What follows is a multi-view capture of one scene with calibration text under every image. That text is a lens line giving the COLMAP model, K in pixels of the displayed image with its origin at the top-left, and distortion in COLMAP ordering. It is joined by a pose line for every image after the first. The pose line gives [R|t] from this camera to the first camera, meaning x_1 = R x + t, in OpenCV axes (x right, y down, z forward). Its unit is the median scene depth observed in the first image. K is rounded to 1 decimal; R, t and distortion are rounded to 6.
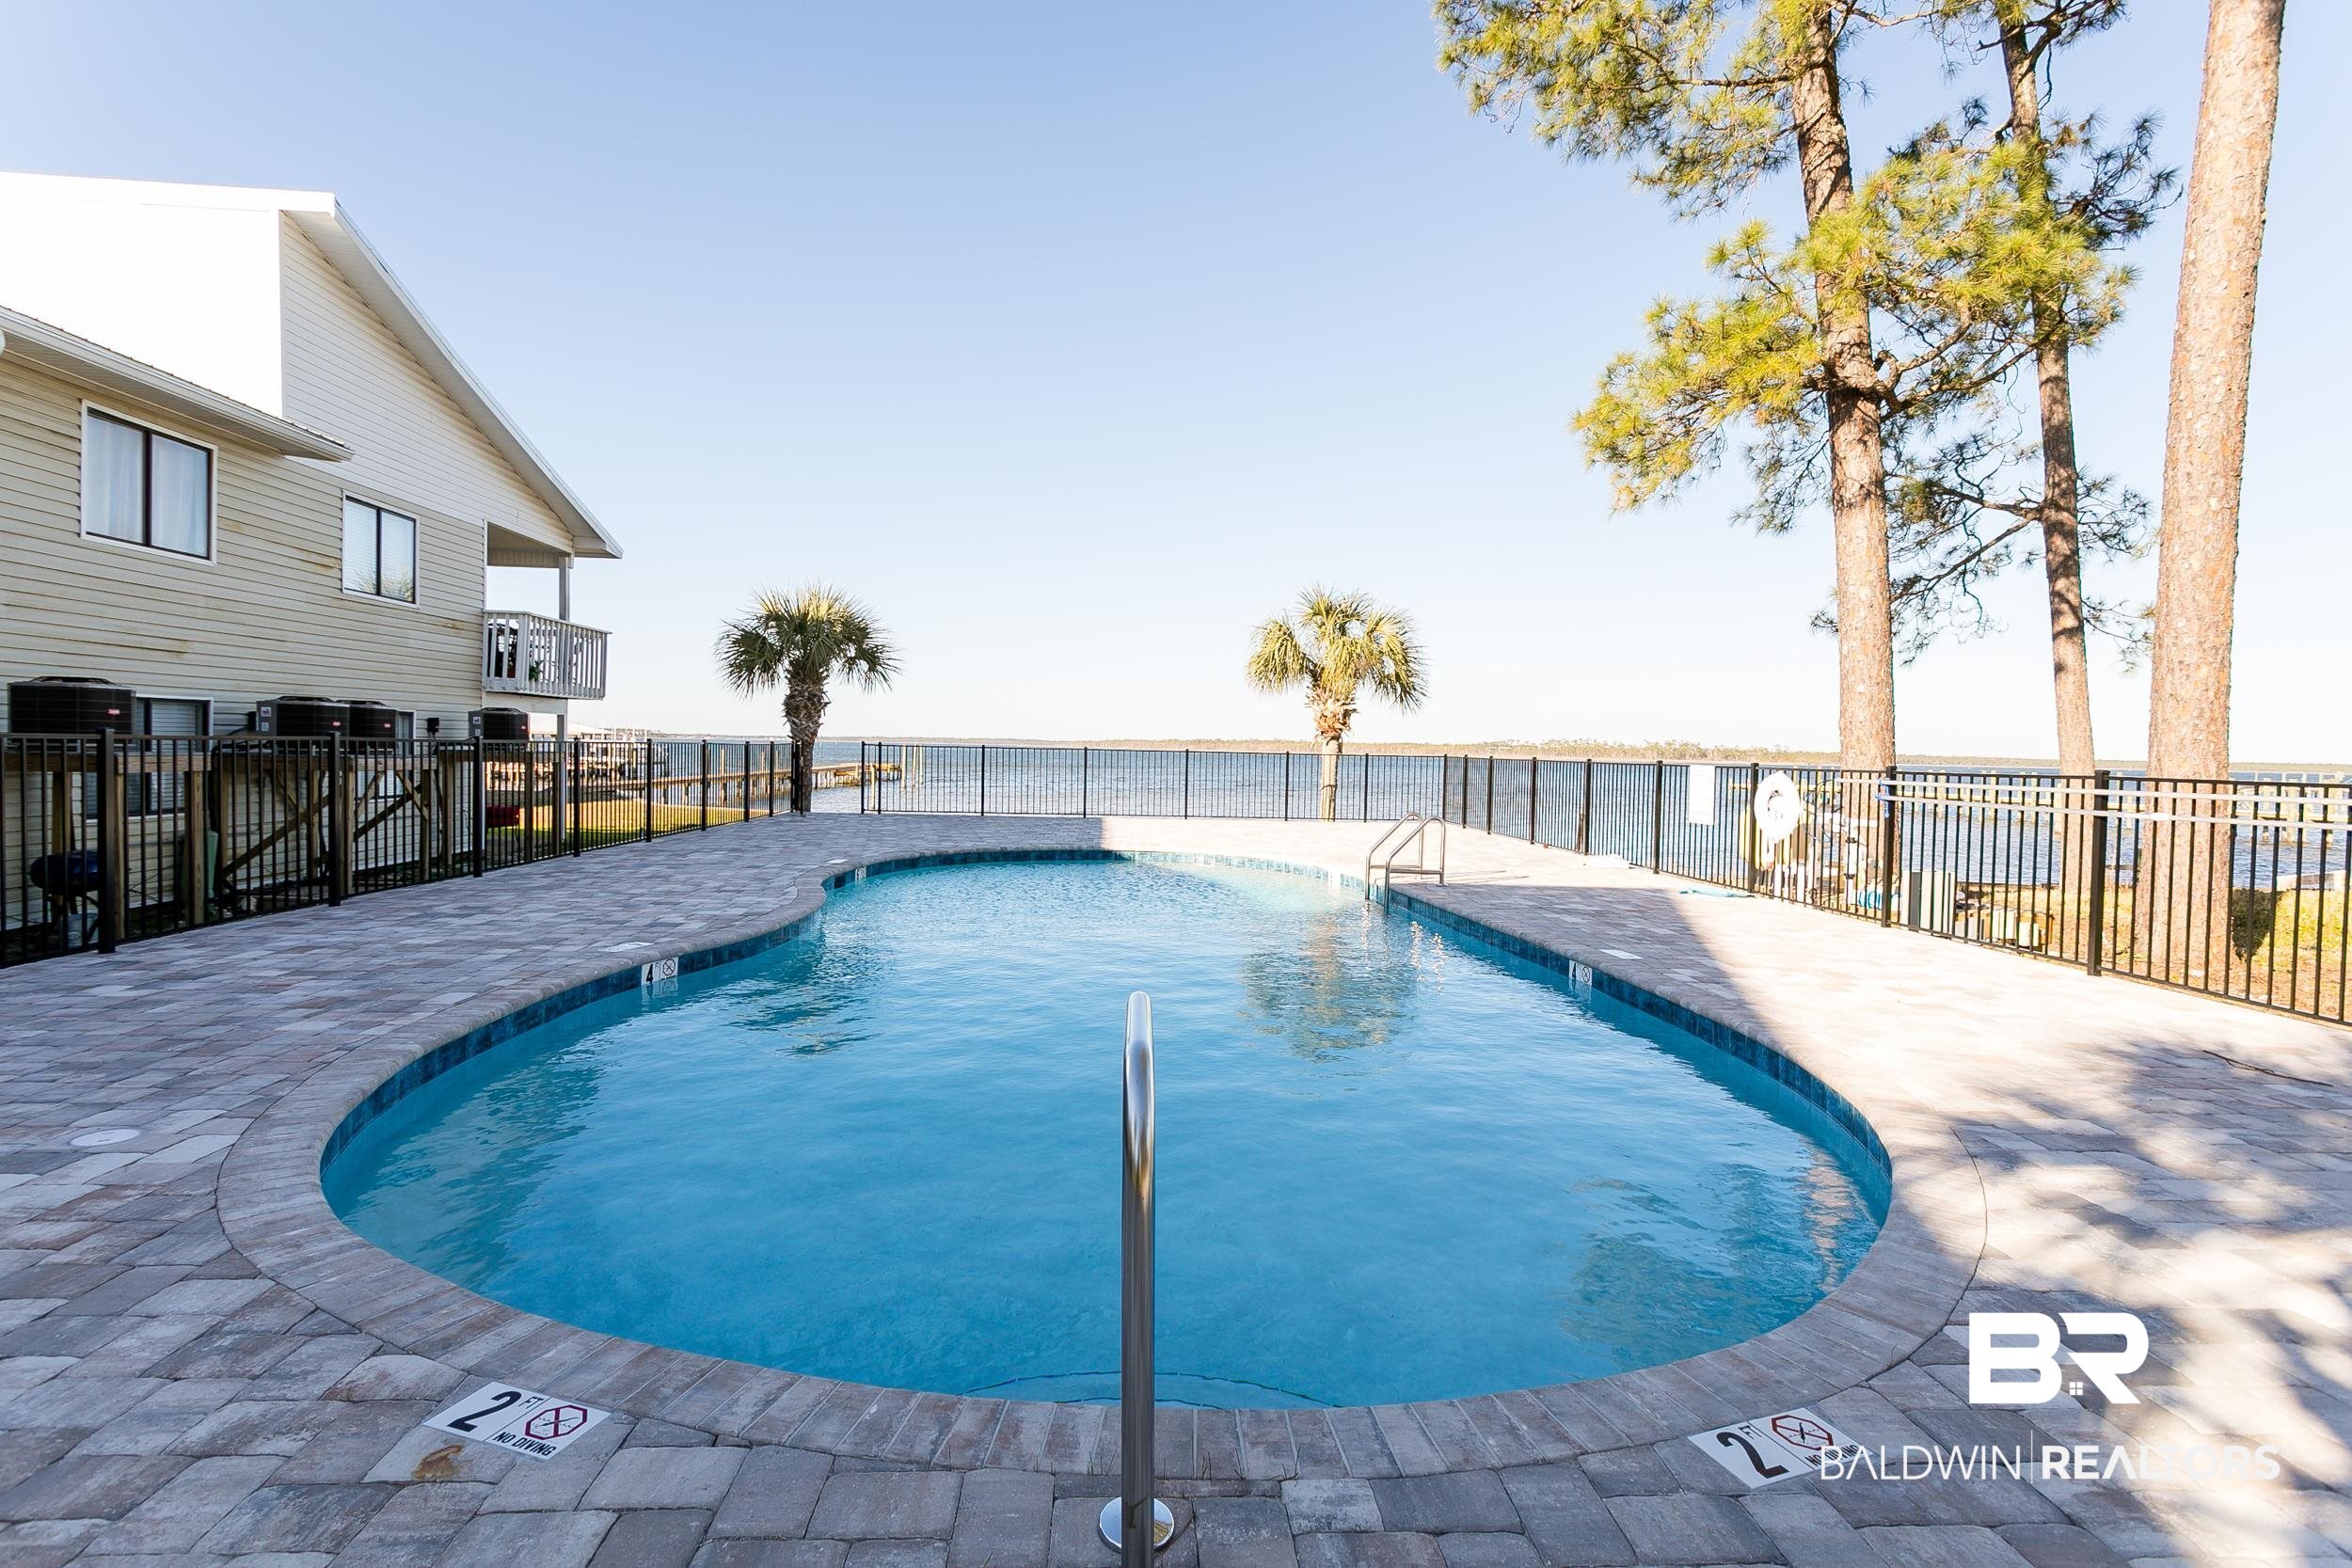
lens RADIAL K [[1063.2, 0, 1176.0], [0, 1063.2, 784.0], [0, 0, 1]] dist [0.001404, -0.000276]
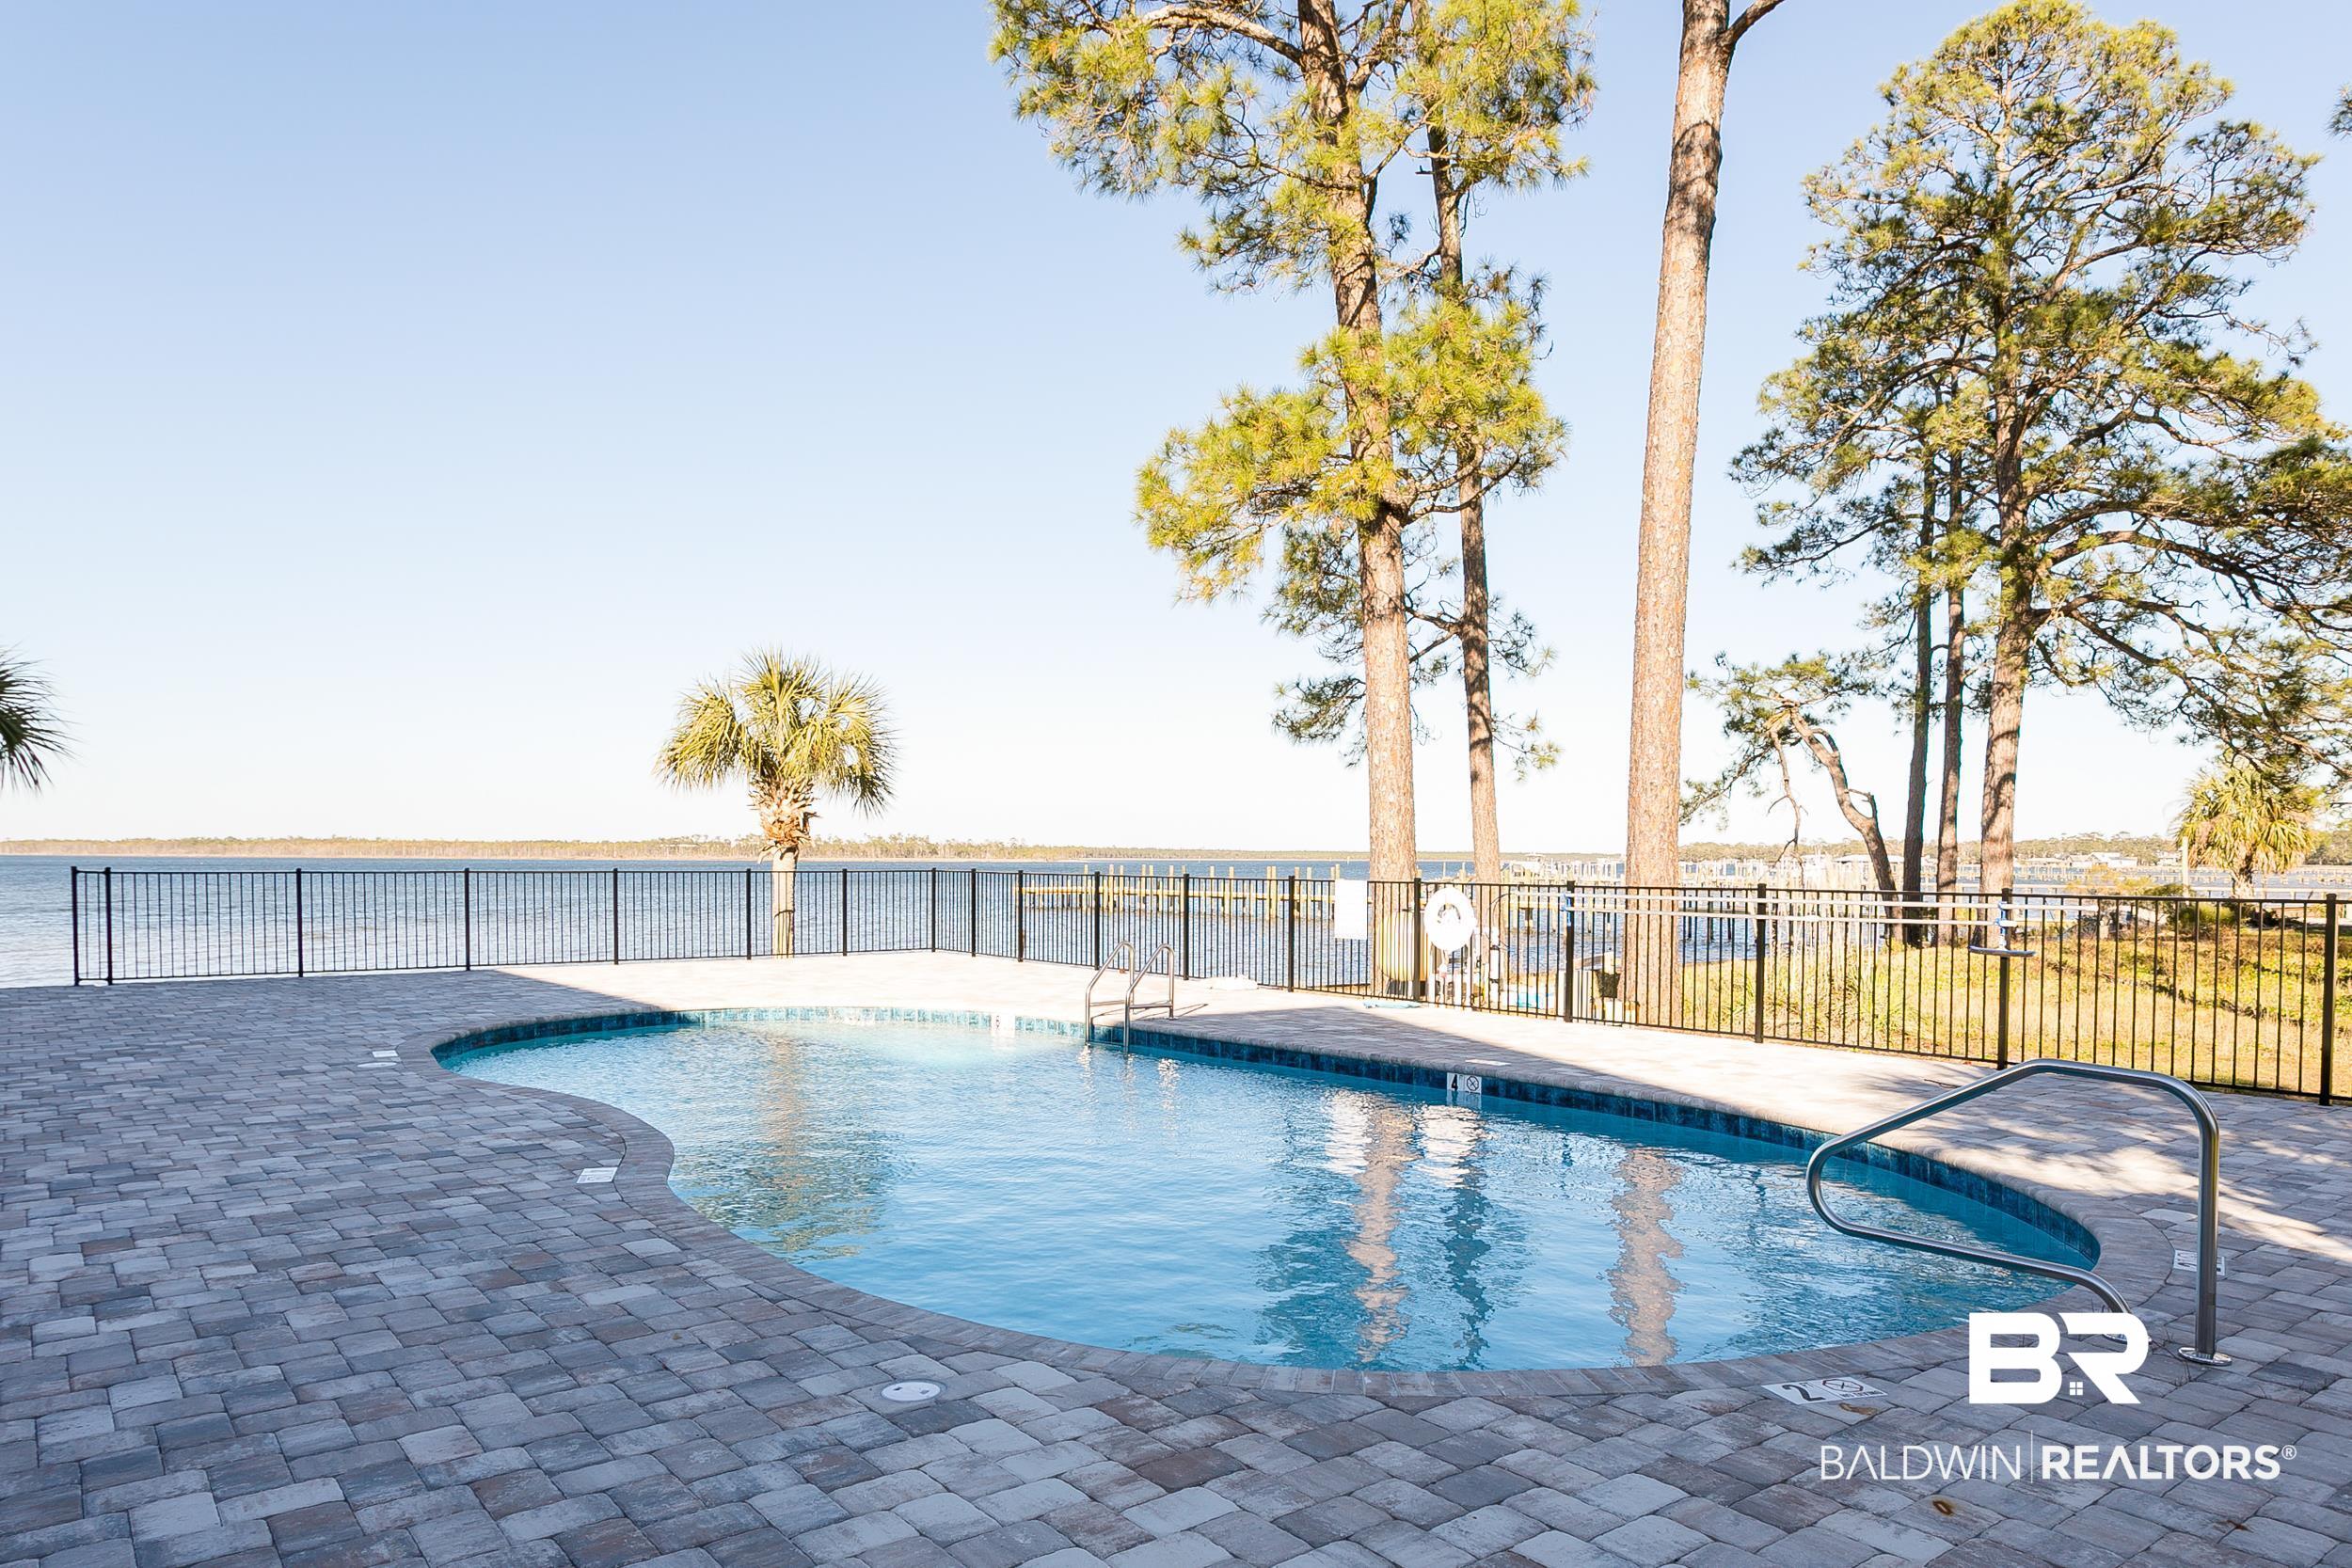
lens RADIAL K [[1409.7, 0, 1173.7], [0, 1409.7, 924.5], [0, 0, 1]] dist [-0.007744, -0.000303]
pose [[0.835875, -0.040894, 0.547394, -0.208789], [0.030554, 0.999141, 0.027986, -0.010303], [-0.548069, -0.006668, 0.836407, -0.011087]]
